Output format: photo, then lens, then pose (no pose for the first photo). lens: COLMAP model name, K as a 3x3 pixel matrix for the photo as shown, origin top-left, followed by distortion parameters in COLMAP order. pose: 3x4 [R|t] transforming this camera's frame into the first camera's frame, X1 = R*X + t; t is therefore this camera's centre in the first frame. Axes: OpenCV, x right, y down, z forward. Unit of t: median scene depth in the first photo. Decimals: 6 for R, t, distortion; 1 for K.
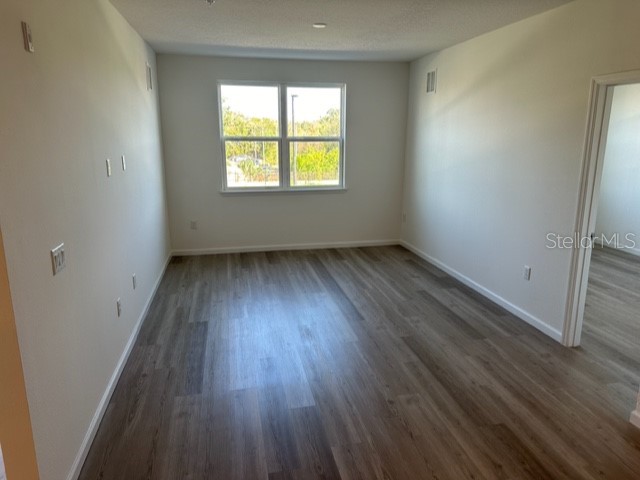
lens RADIAL K [[451.7, 0, 327.6], [0, 451.7, 236.6], [0, 0, 1]] dist [0.083939, -0.114237]
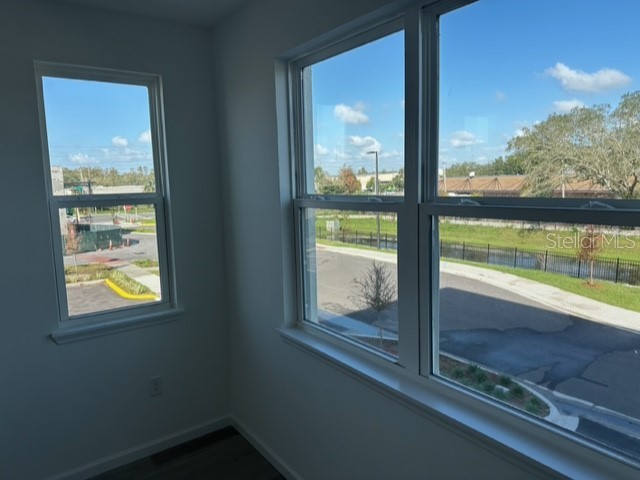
lens RADIAL K [[451.7, 0, 327.6], [0, 451.7, 236.6], [0, 0, 1]] dist [0.083939, -0.114237]
pose [[0.419678, 0.094951, -0.902693, 0.165286], [-0.185148, 0.982559, 0.017273, -0.167745], [0.888589, 0.159883, 0.429938, 0.742940]]
